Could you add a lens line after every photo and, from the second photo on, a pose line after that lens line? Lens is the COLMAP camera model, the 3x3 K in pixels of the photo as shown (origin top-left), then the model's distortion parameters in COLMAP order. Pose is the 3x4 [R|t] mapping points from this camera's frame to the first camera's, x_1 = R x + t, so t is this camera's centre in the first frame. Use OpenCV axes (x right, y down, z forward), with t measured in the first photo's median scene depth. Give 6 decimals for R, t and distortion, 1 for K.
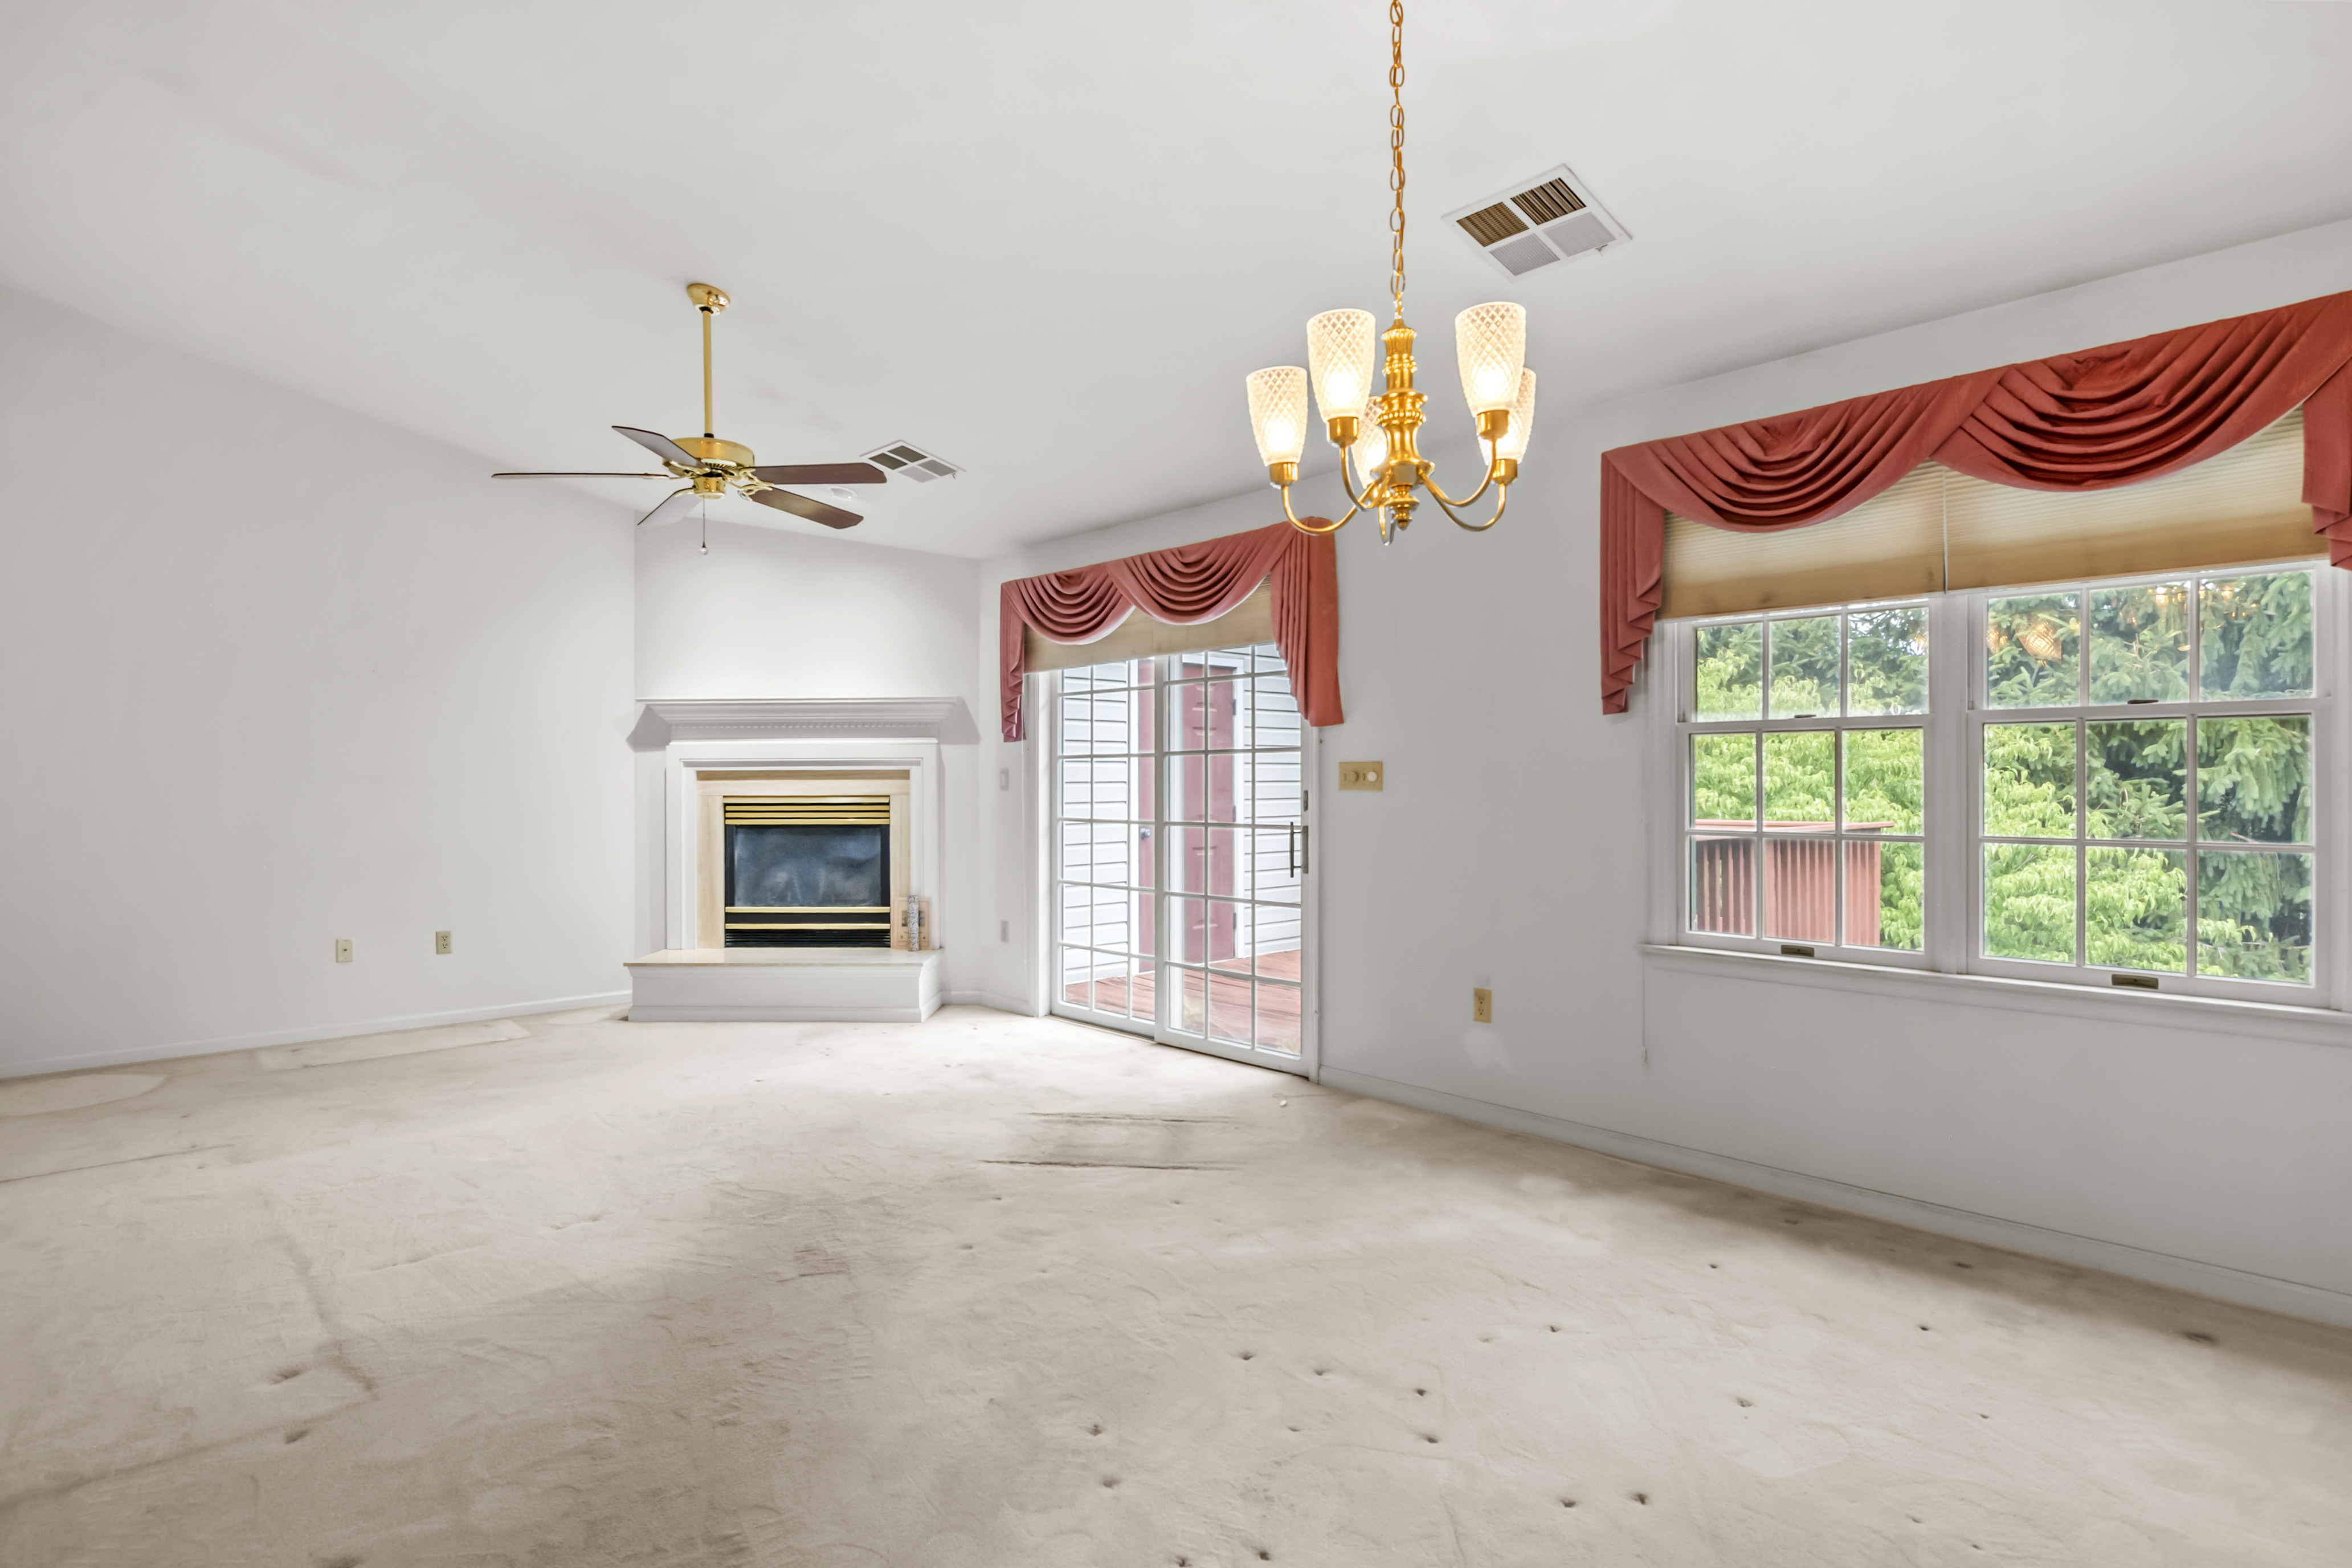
lens RADIAL K [[1158.3, 0, 1163.1], [0, 1158.3, 785.5], [0, 0, 1]] dist [-0.010988, -0.000507]
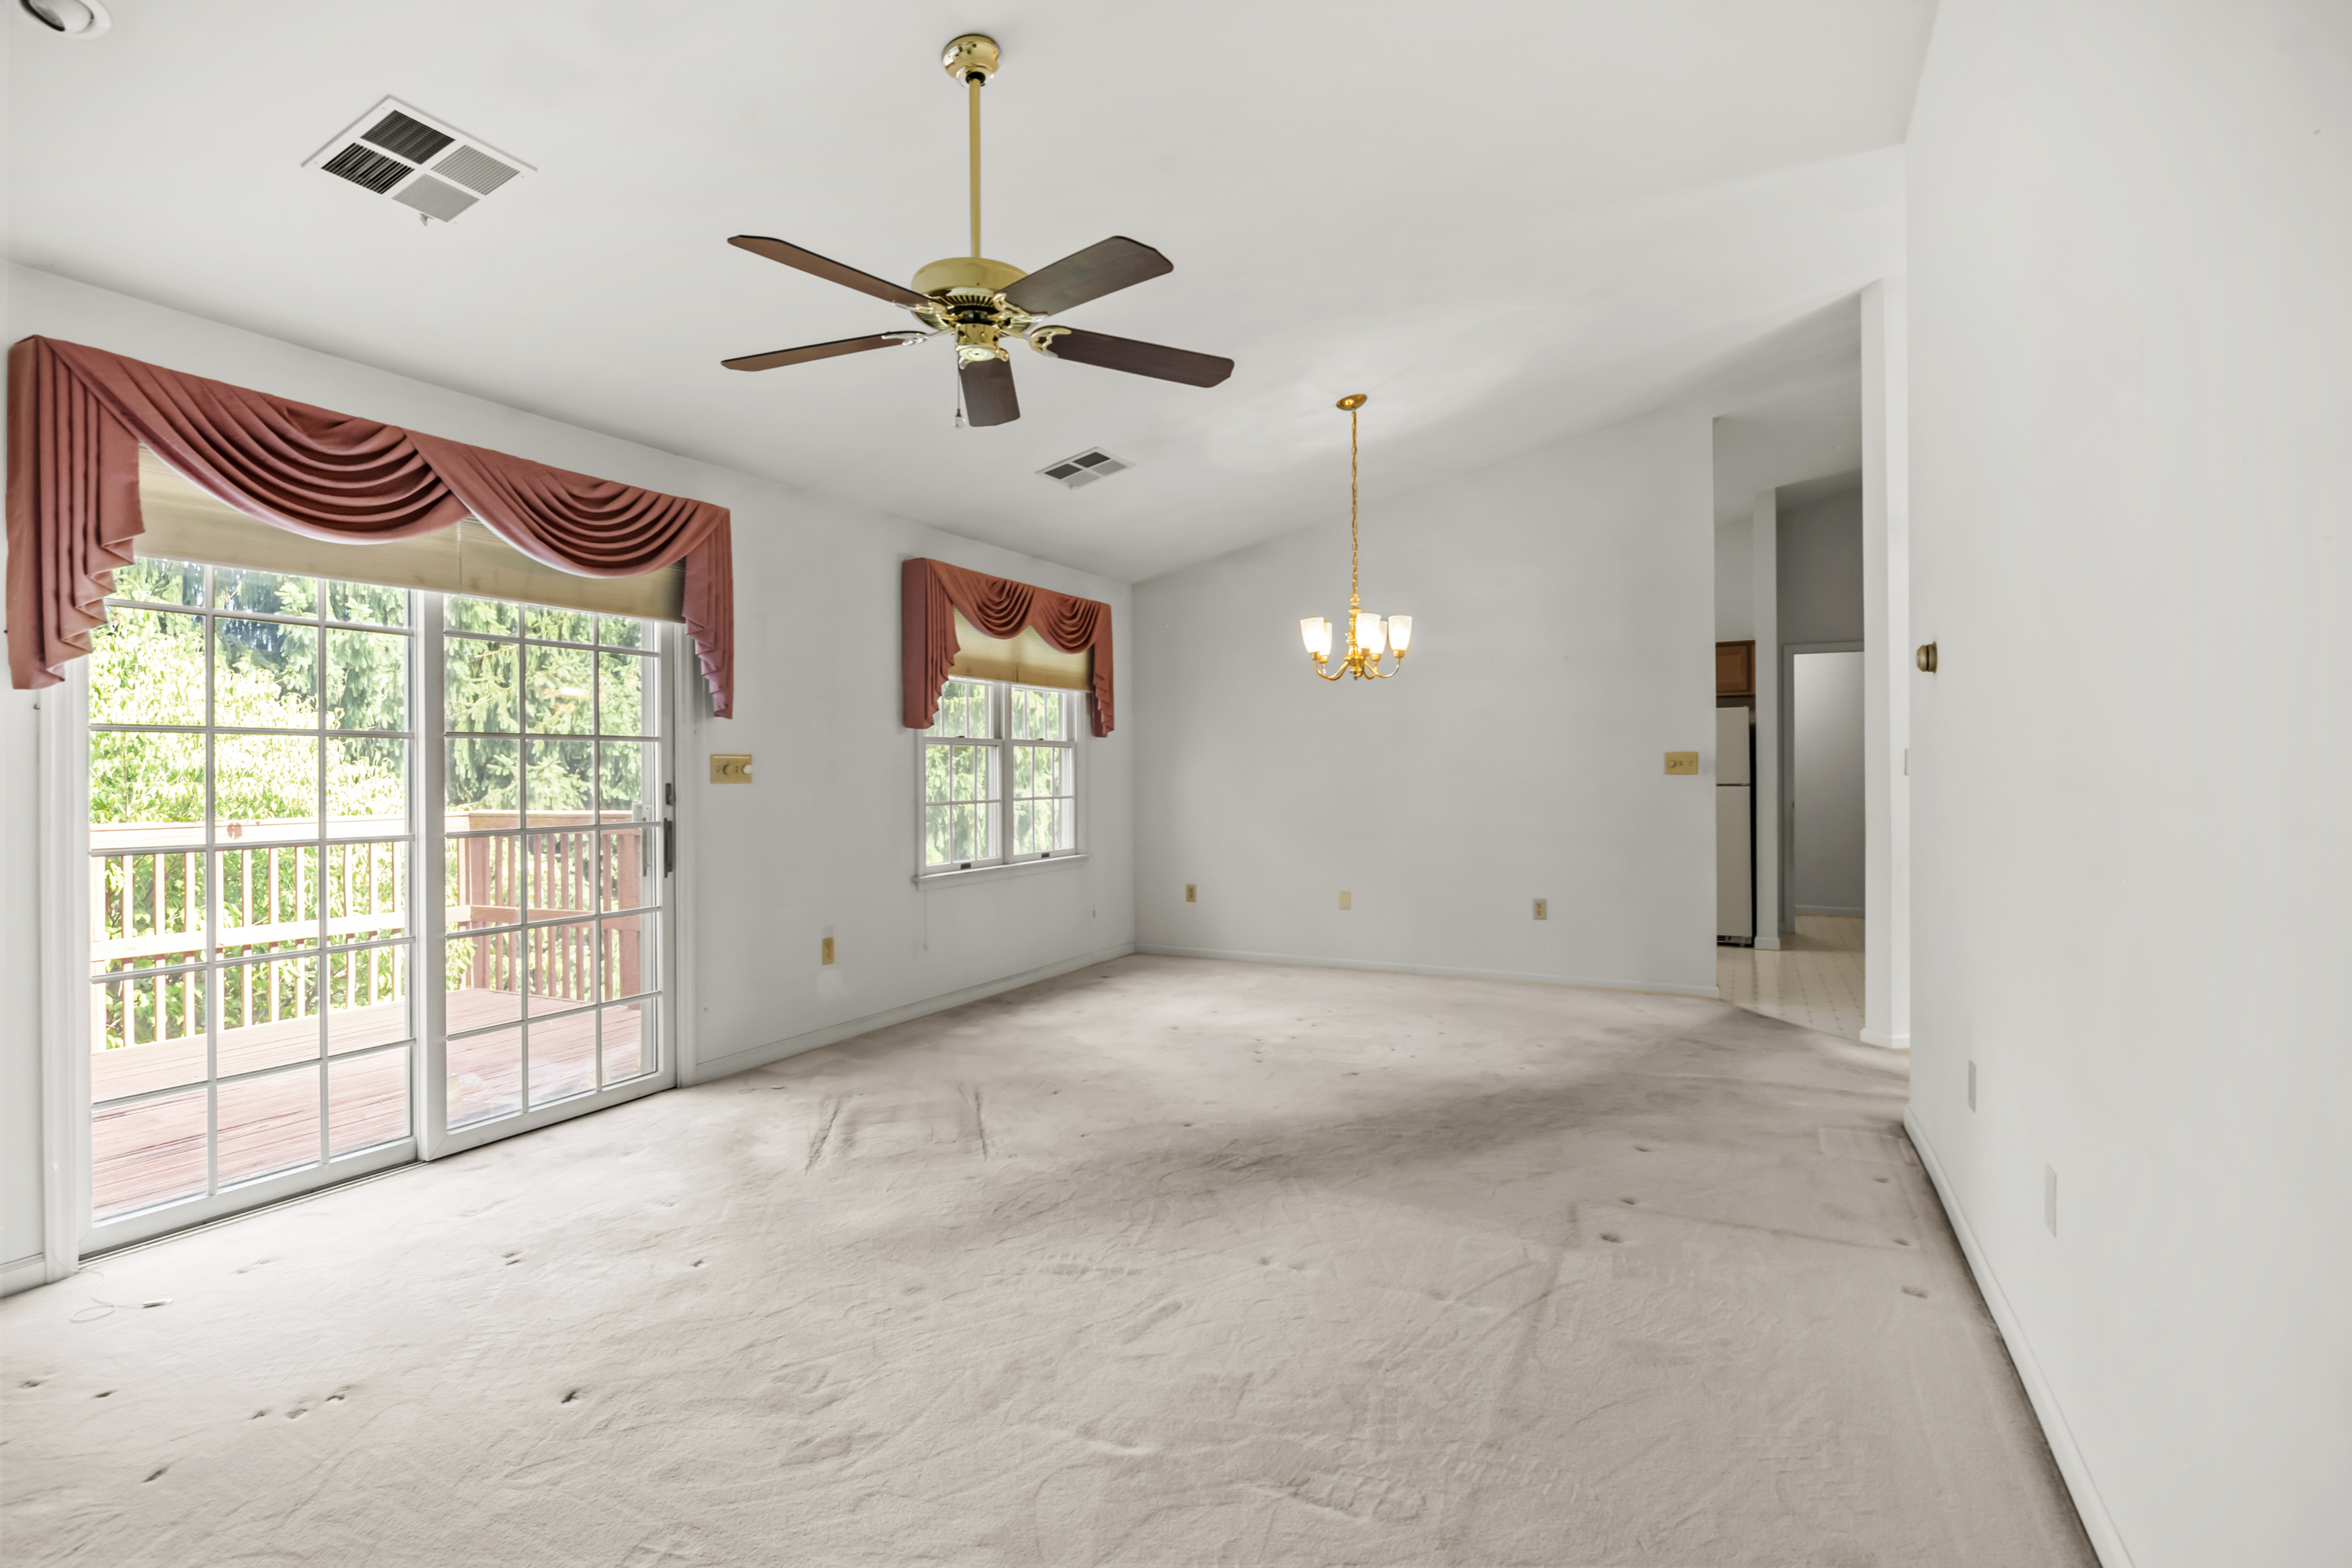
lens RADIAL K [[1131.3, 0, 1164.2], [0, 1131.3, 770.8], [0, 0, 1]] dist [-0.003132, -0.000829]
pose [[-0.330242, 0.003545, 0.943890, -0.683131], [0.009689, 0.999953, -0.000366, -0.001149], [-0.943846, 0.009025, -0.330261, 0.719202]]
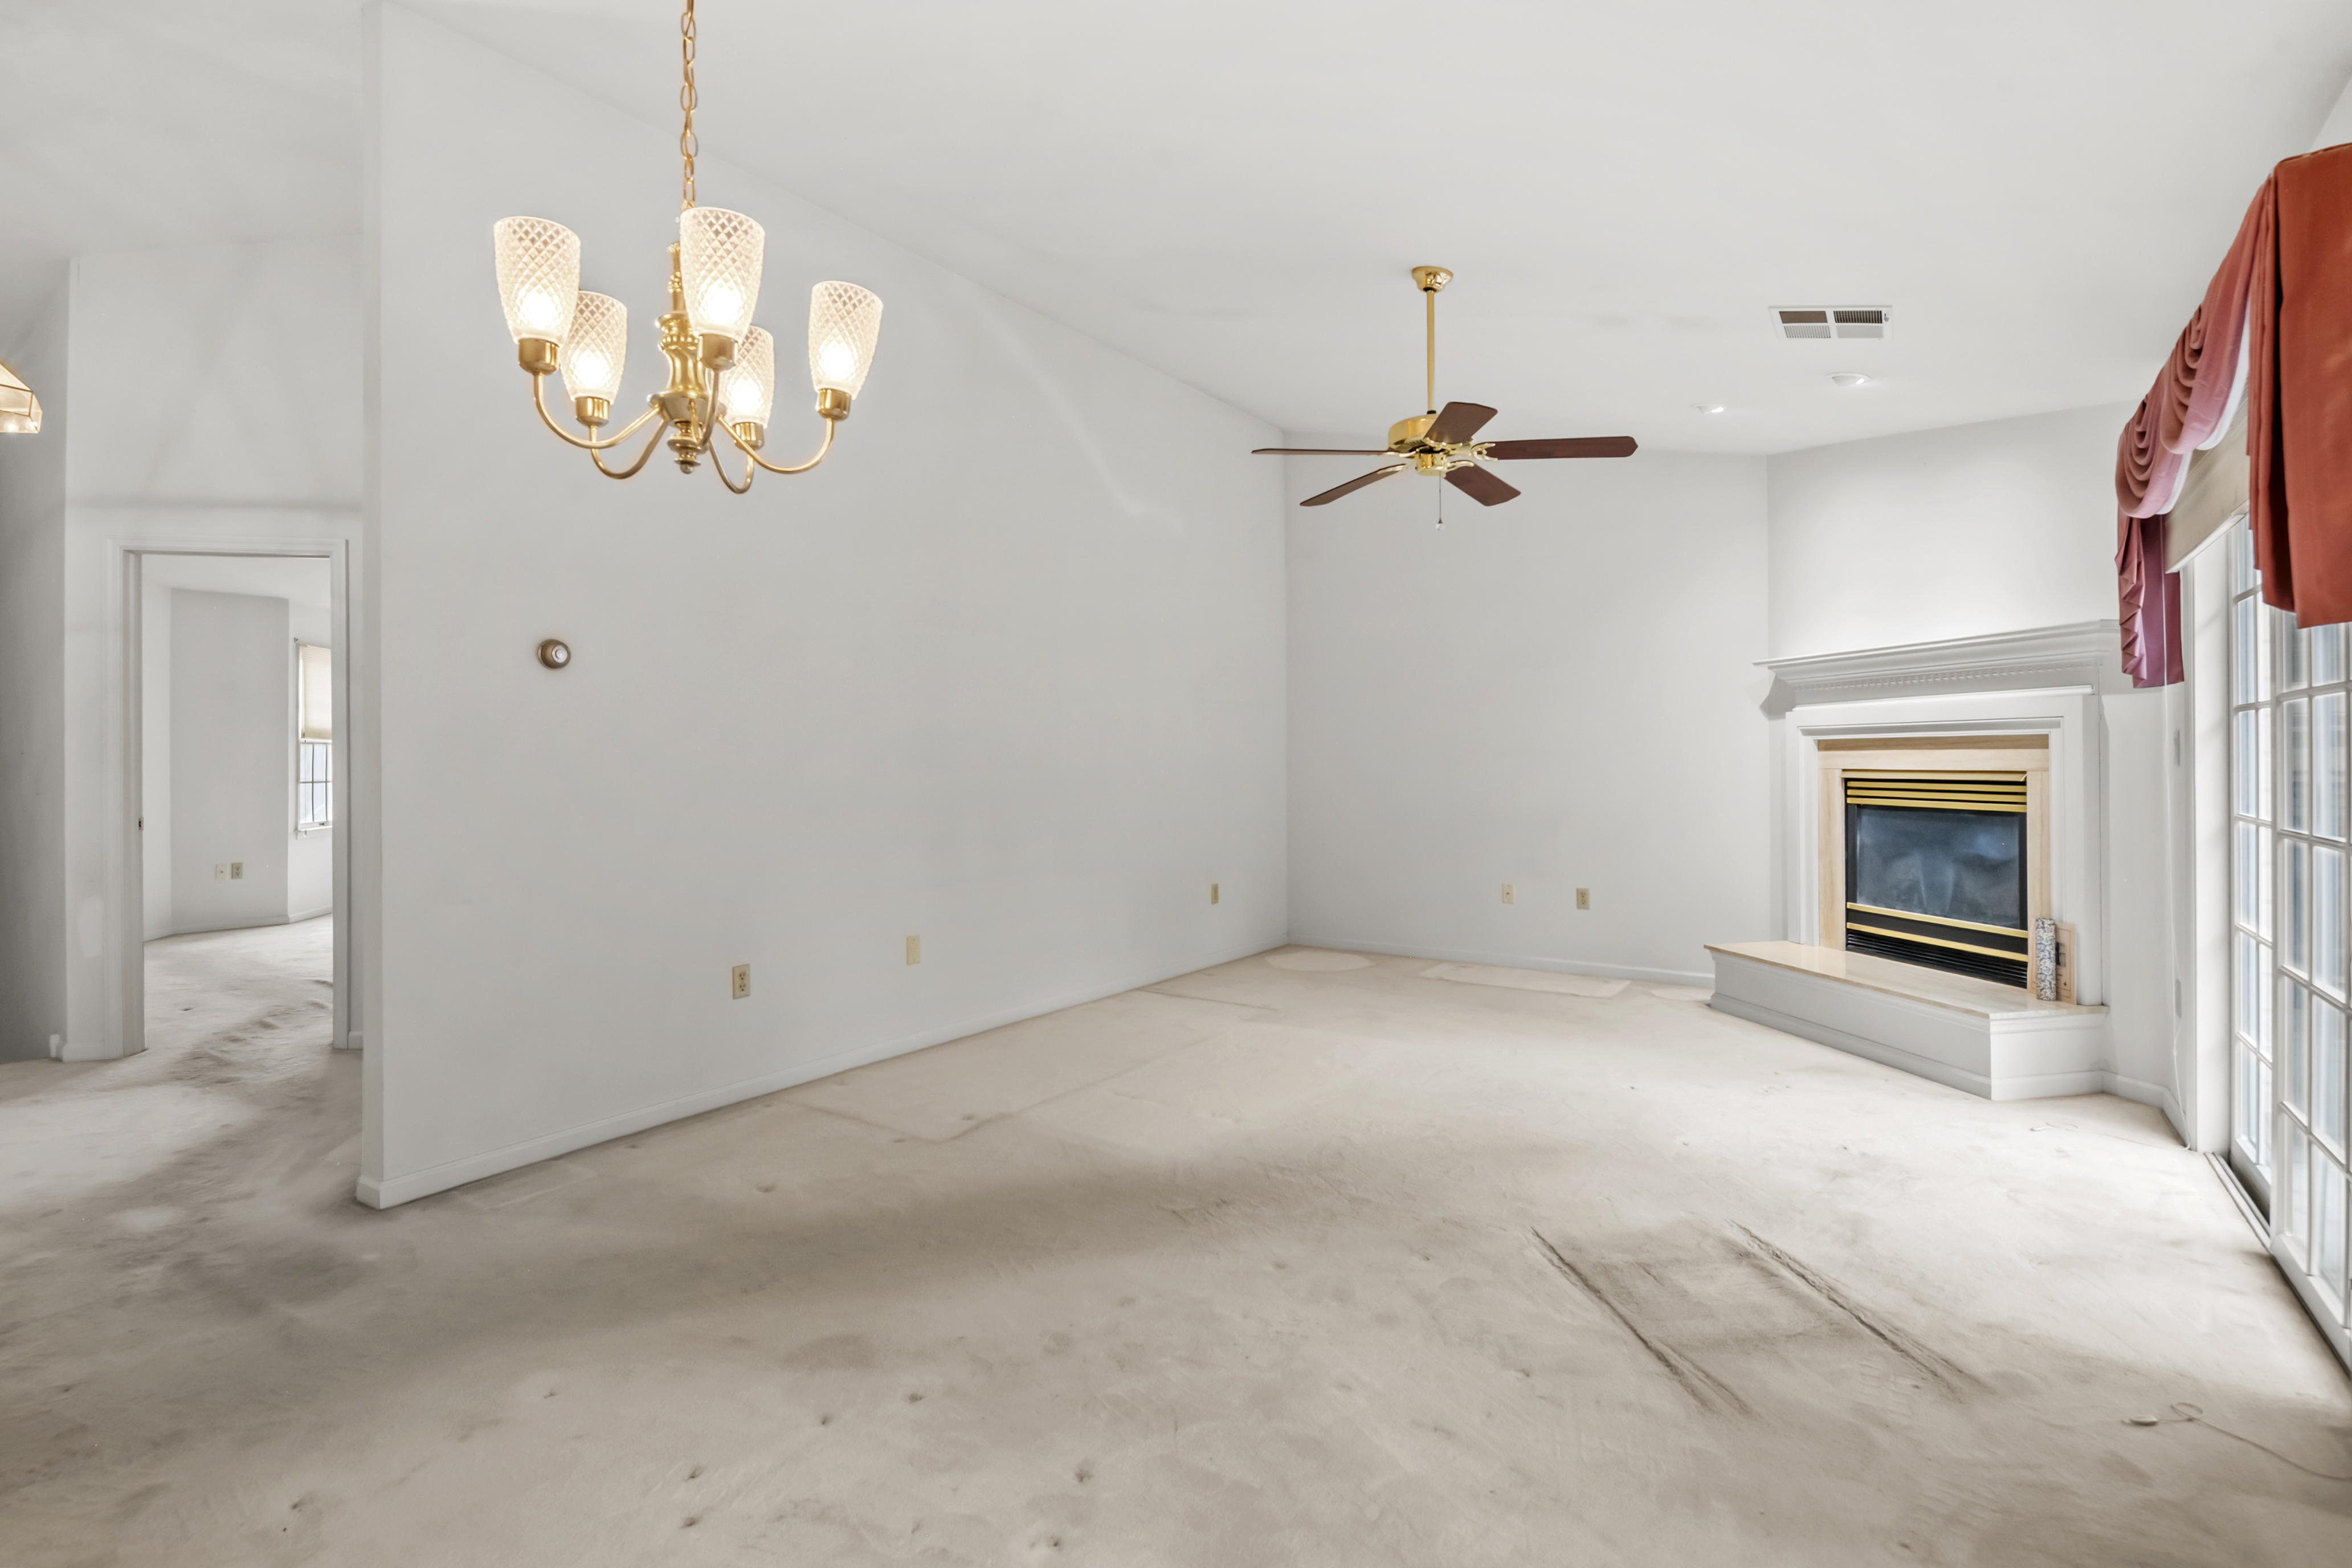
lens RADIAL K [[1137.7, 0, 1155.9], [0, 1137.7, 759.0], [0, 0, 1]] dist [0.003690, -0.012210]
pose [[0.206015, 0.003237, -0.978543, 0.338202], [0.000323, 0.999994, 0.003376, -0.001356], [0.978549, -0.001011, 0.206013, 0.357413]]
